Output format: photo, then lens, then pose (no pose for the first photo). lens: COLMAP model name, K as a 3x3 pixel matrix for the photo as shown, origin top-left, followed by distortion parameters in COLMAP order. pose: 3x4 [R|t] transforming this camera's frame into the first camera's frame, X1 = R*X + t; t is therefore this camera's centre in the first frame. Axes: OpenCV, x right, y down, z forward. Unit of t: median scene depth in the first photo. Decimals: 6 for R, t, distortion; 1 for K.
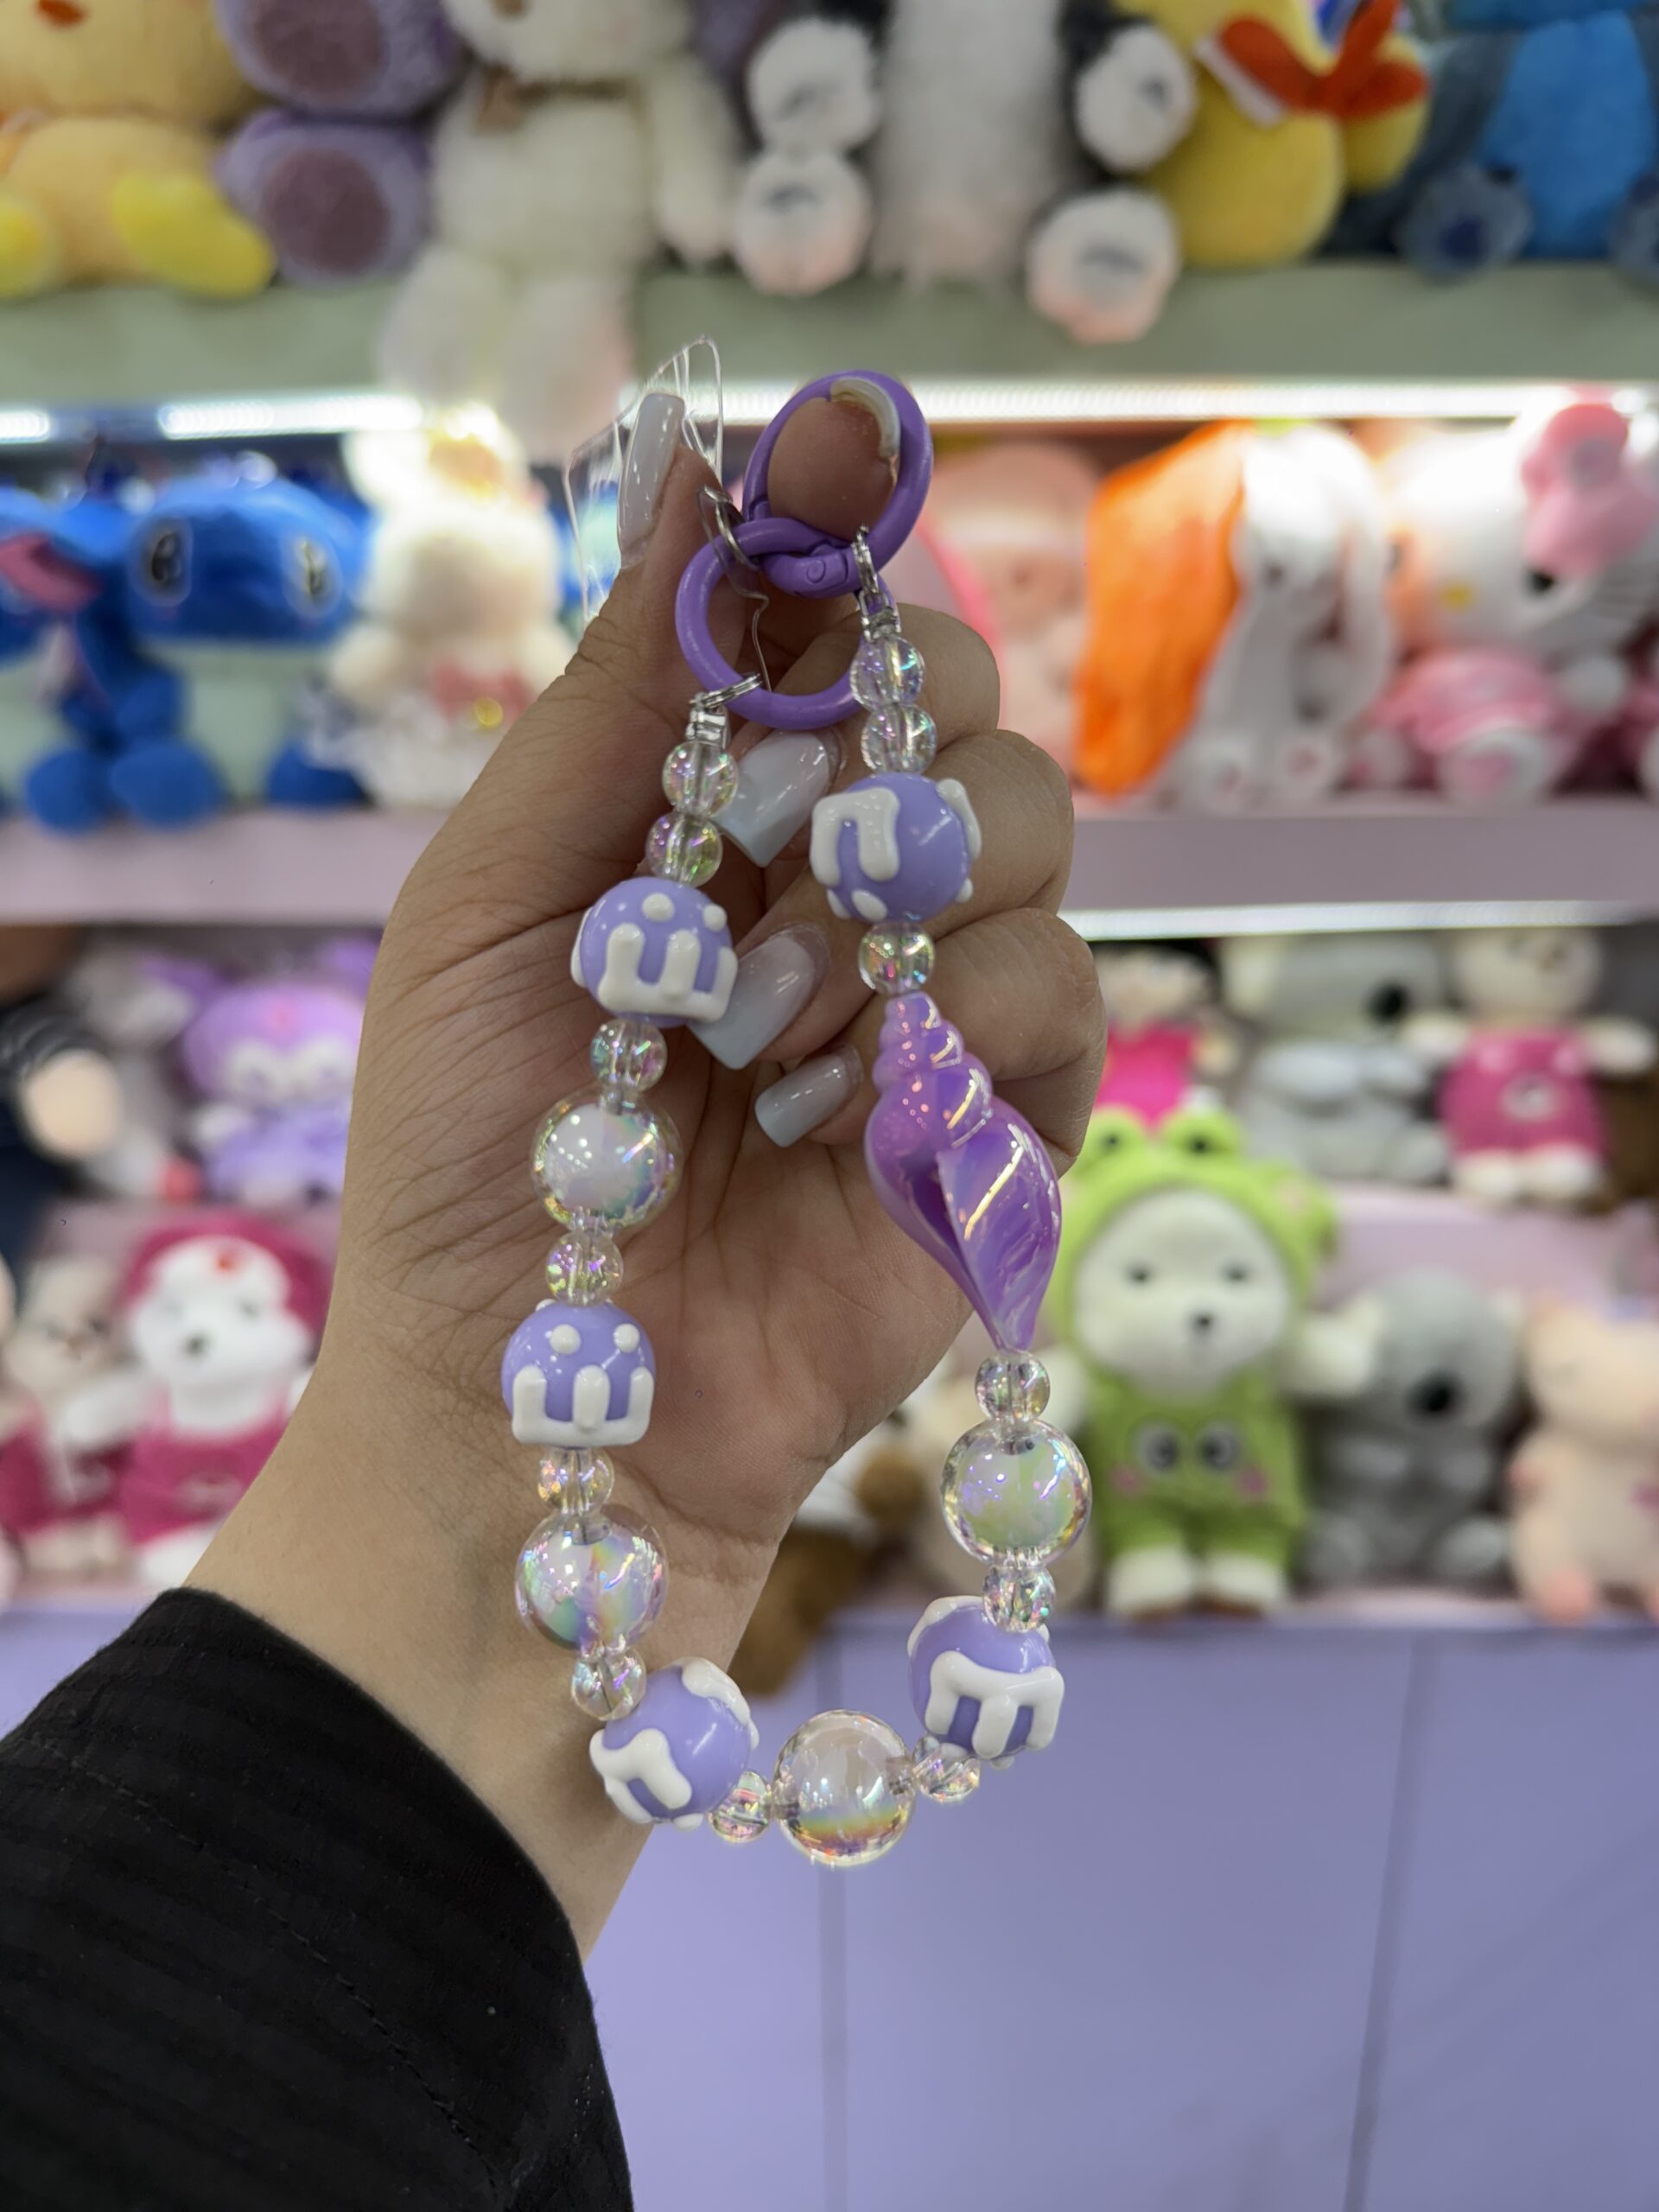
lens RADIAL K [[1666.2, 0, 829.6], [0, 1666.2, 1101.5], [0, 0, 1]] dist [-0.047226, 0.013942]
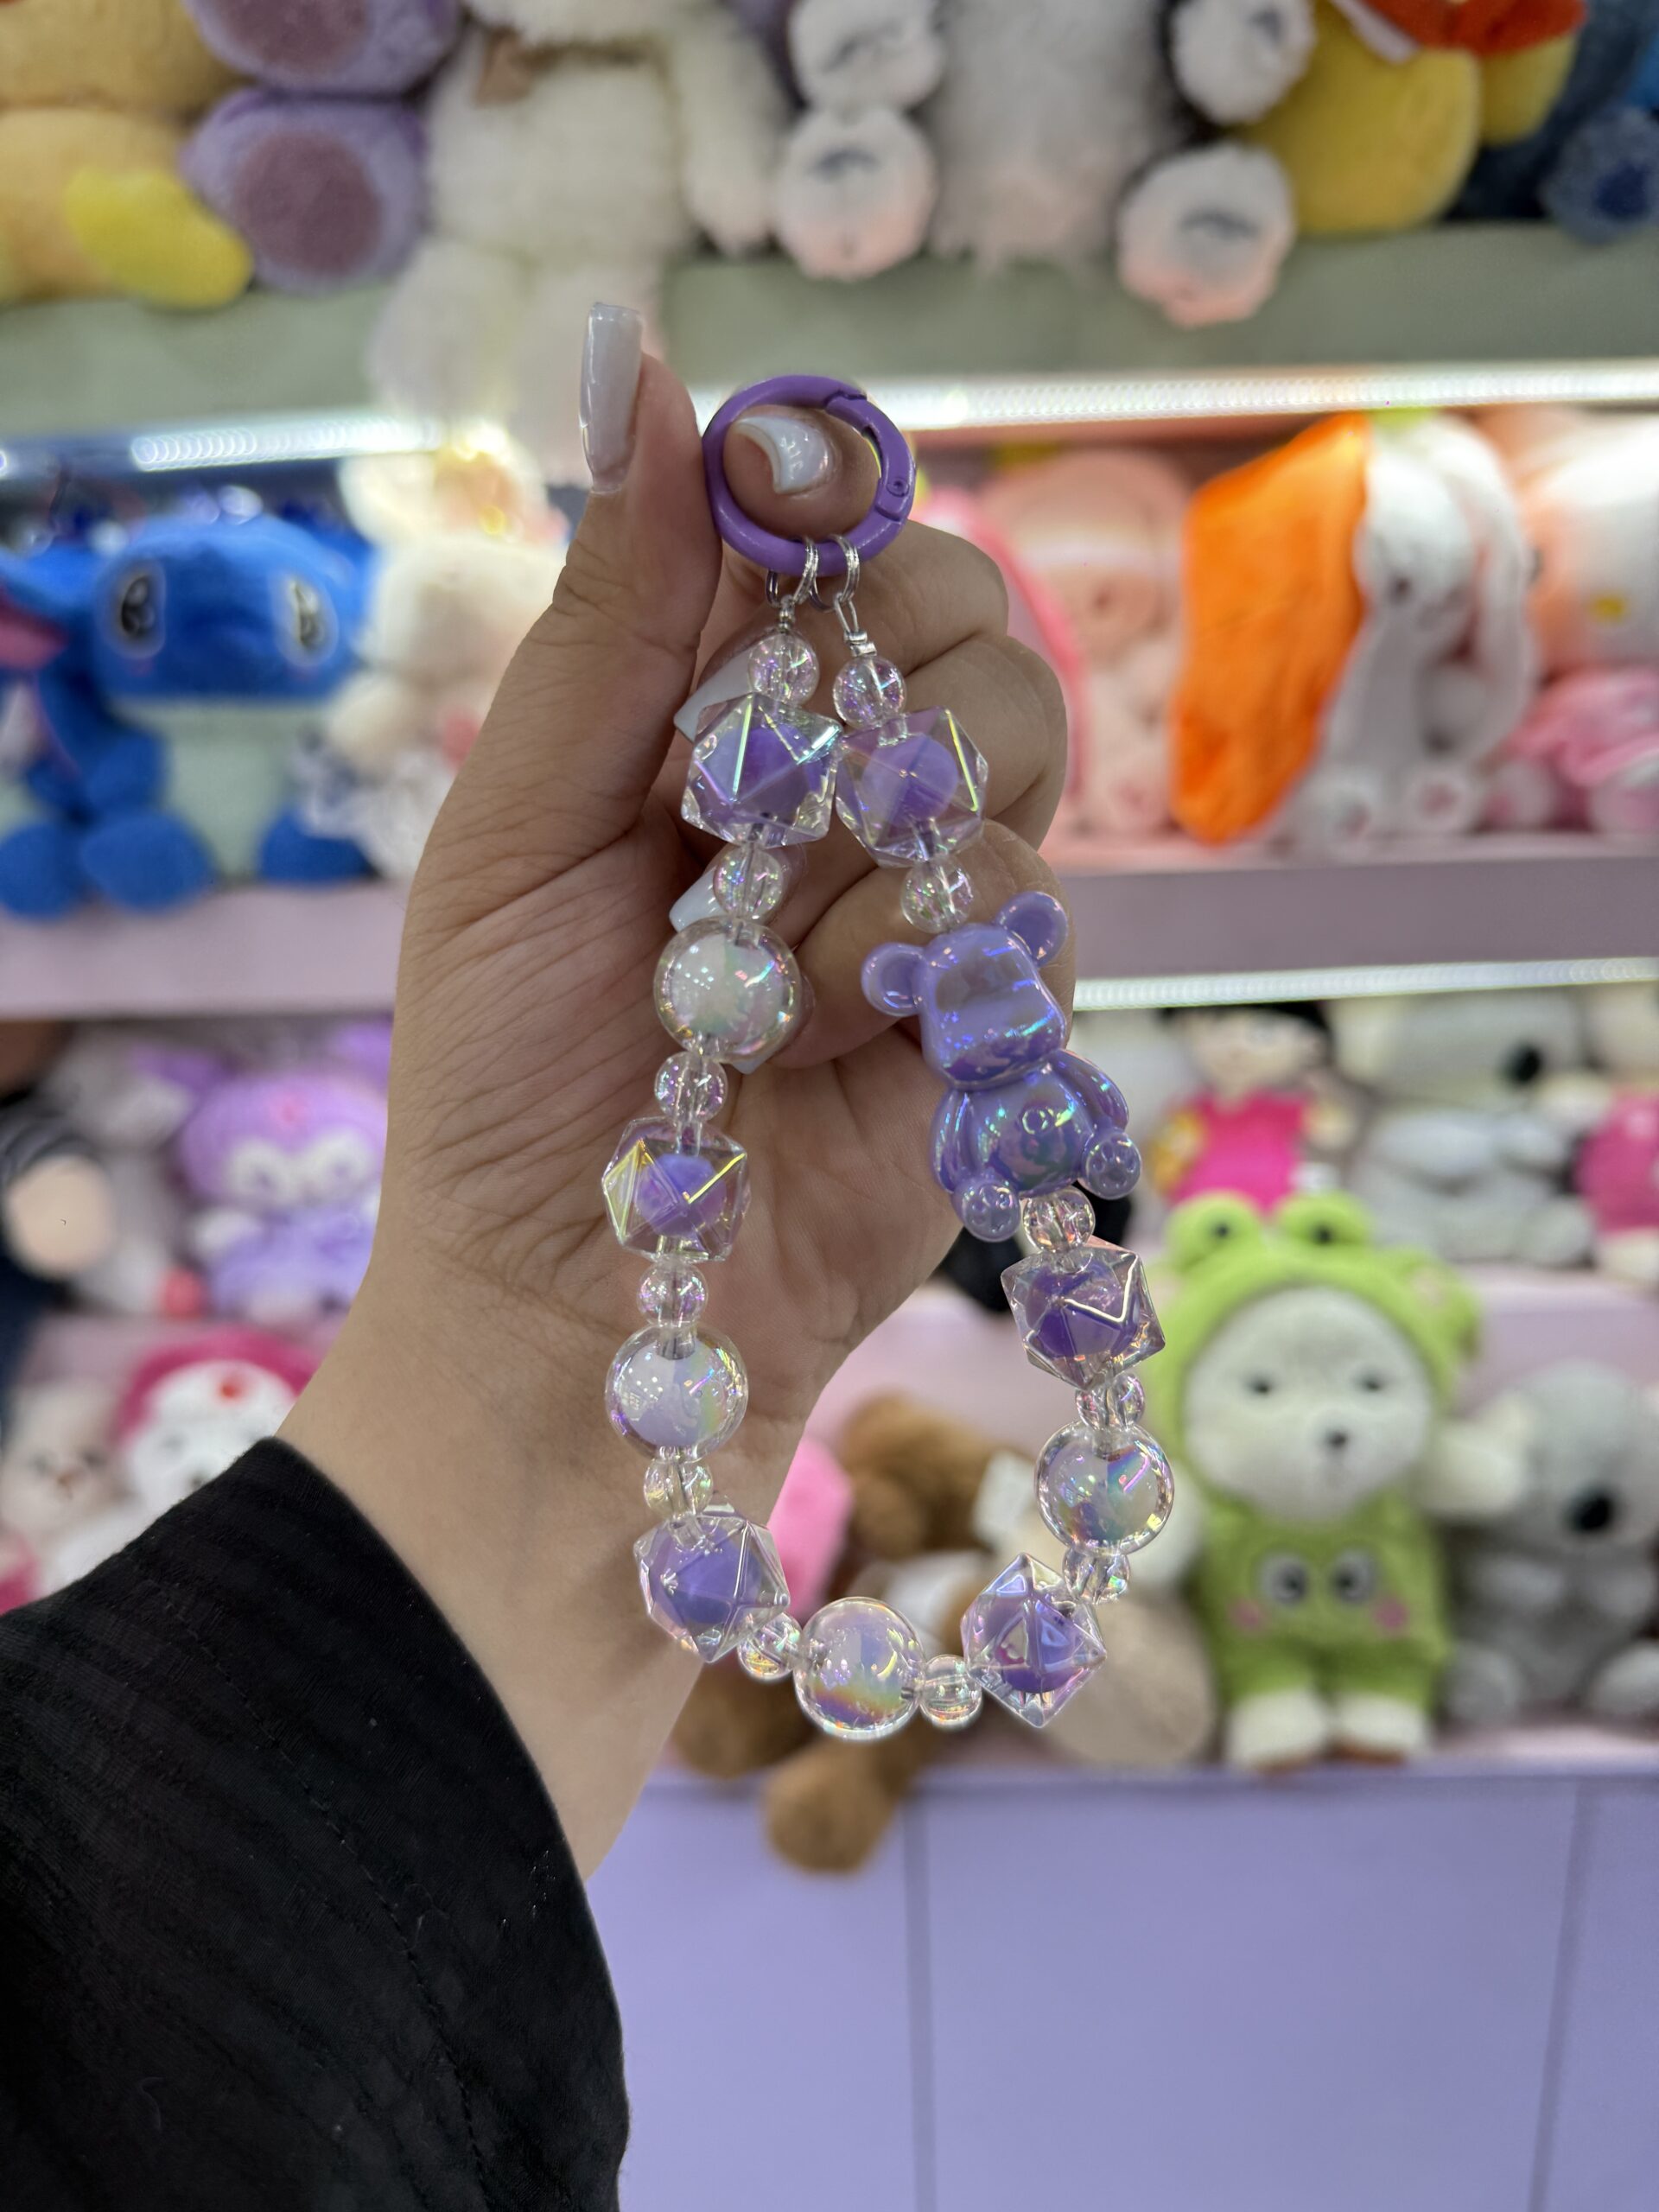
lens RADIAL K [[1663.8, 0, 833.0], [0, 1663.8, 1100.6], [0, 0, 1]] dist [-0.042971, 0.005446]
pose [[0.999484, -0.024106, -0.021248, -0.018555], [0.023622, 0.999462, -0.022734, -0.034969], [0.021785, 0.022221, 0.999516, 0.127629]]
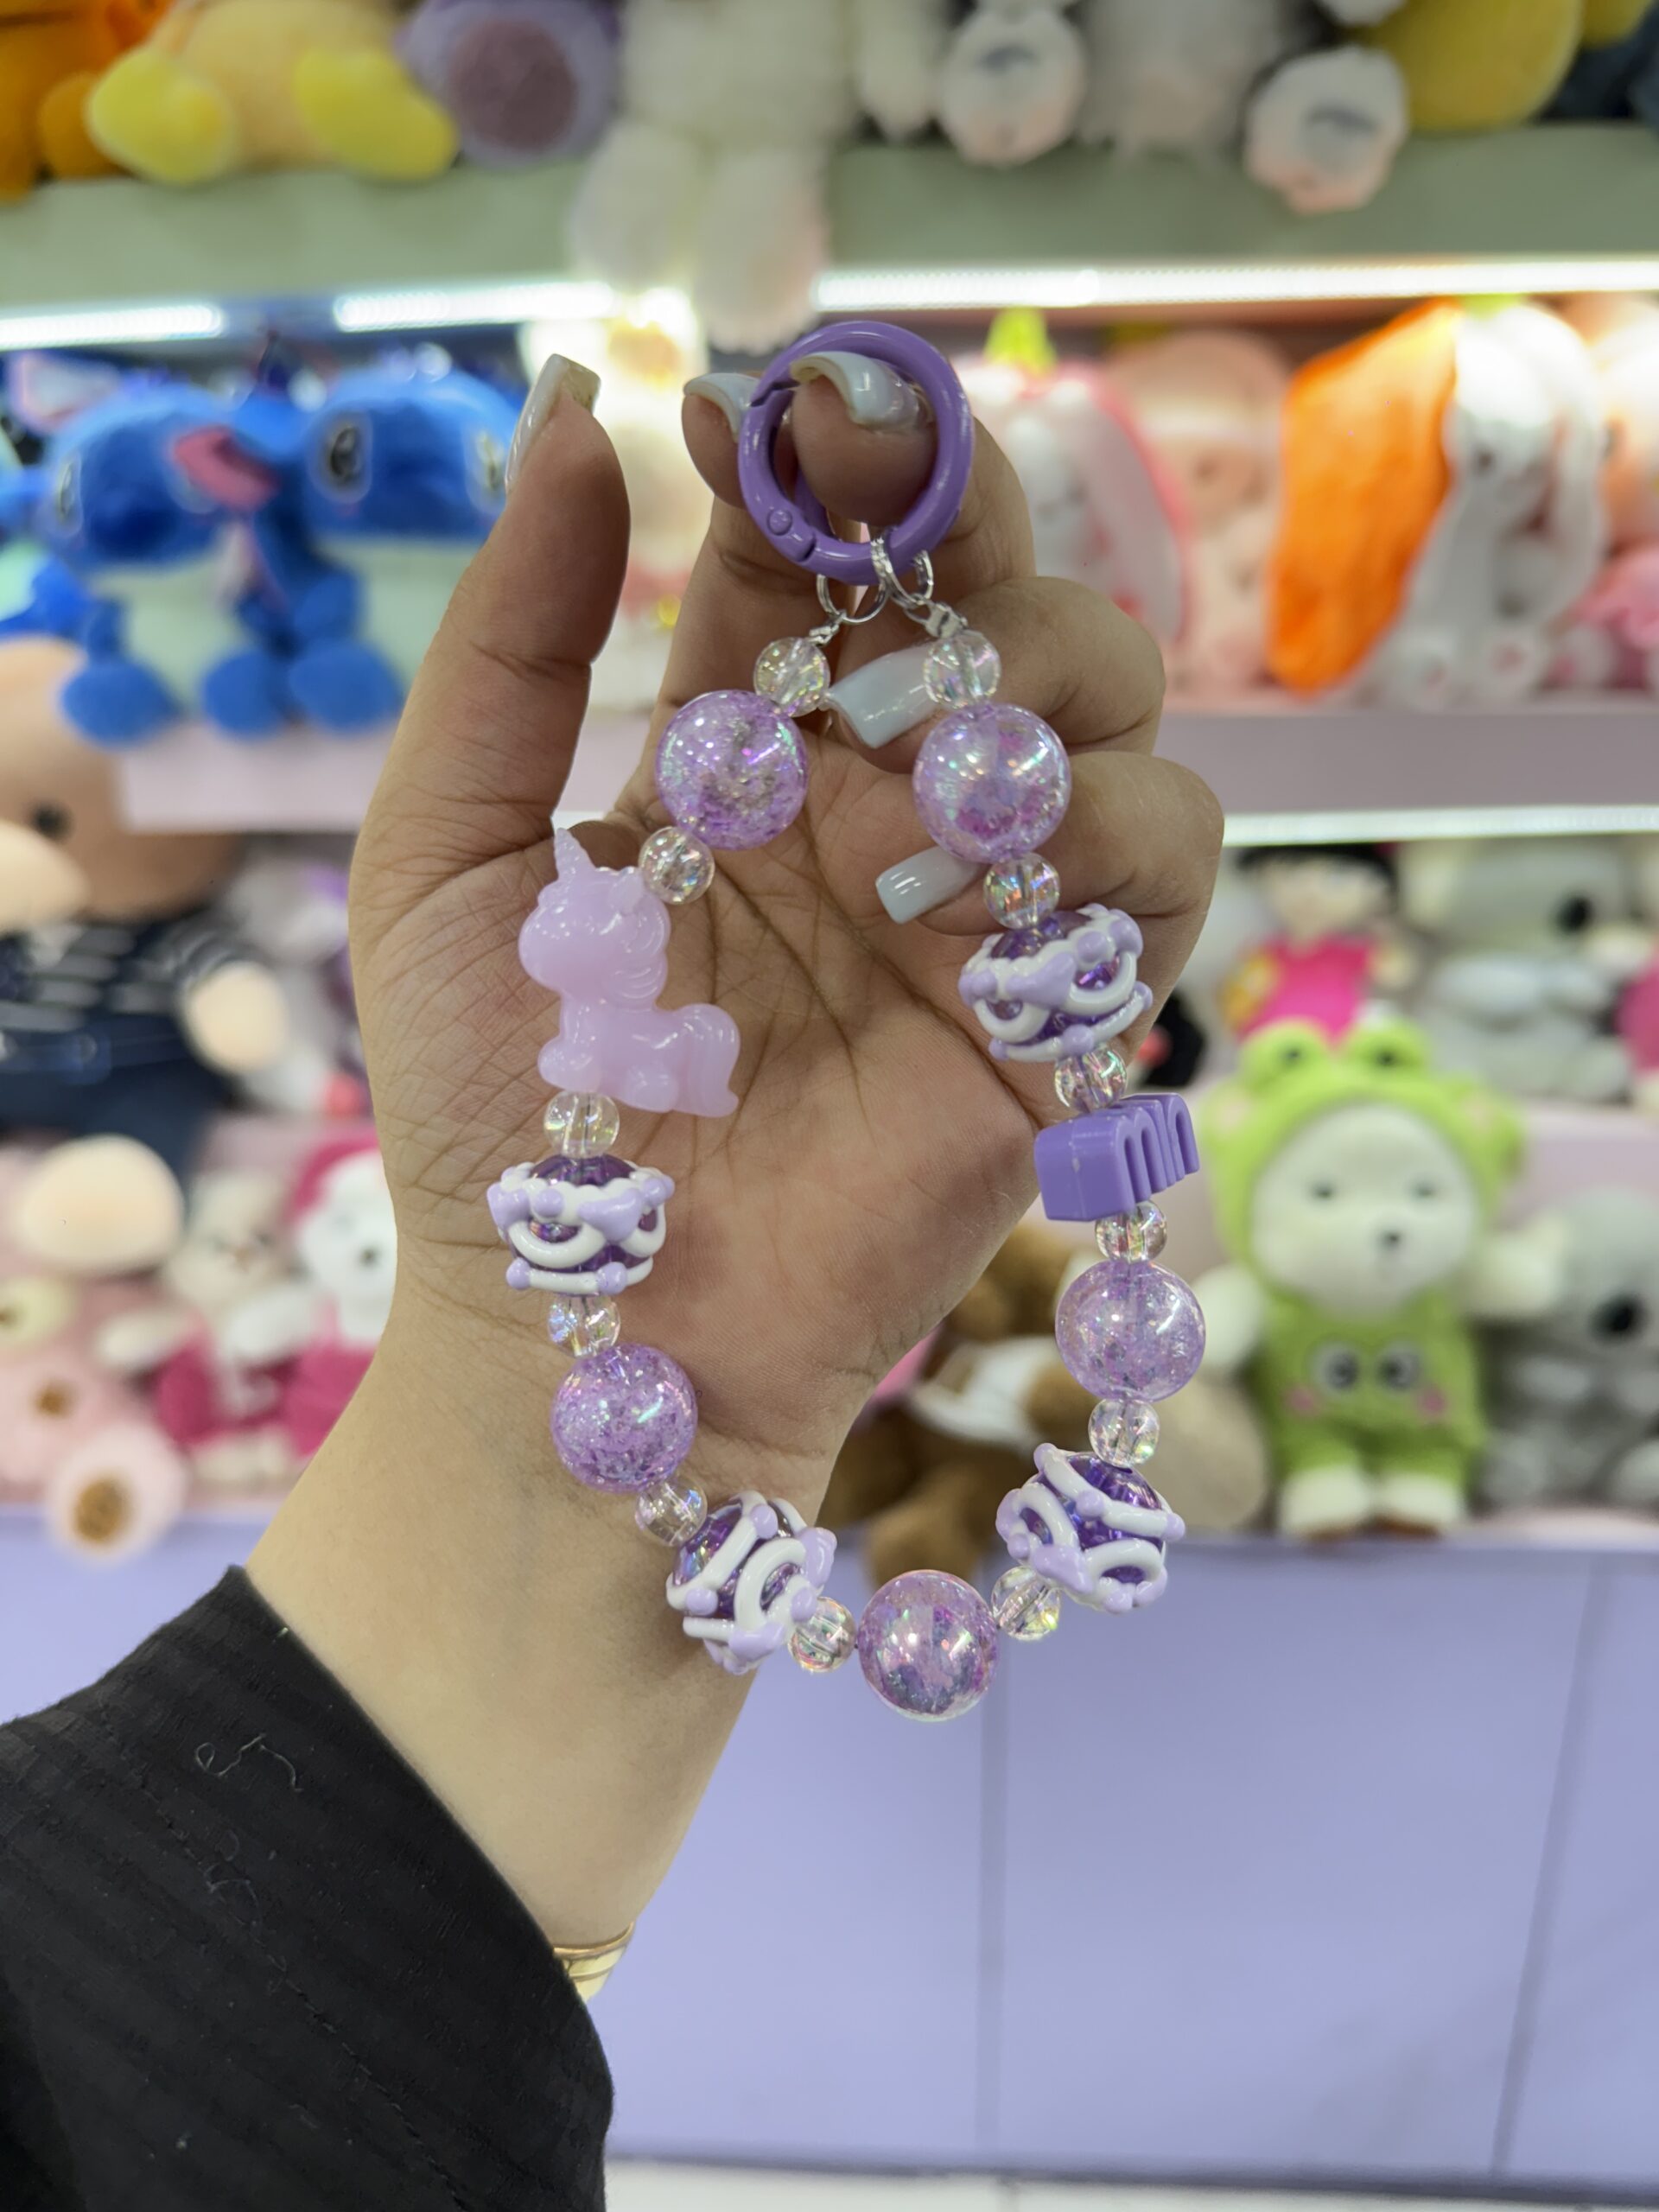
lens RADIAL K [[1666.2, 0, 829.6], [0, 1666.2, 1101.5], [0, 0, 1]] dist [-0.047226, 0.013942]
pose [[0.999164, 0.002127, -0.040827, -0.070481], [-0.000564, 0.999268, 0.038251, 0.016466], [0.040879, -0.038196, 0.998434, 0.017106]]
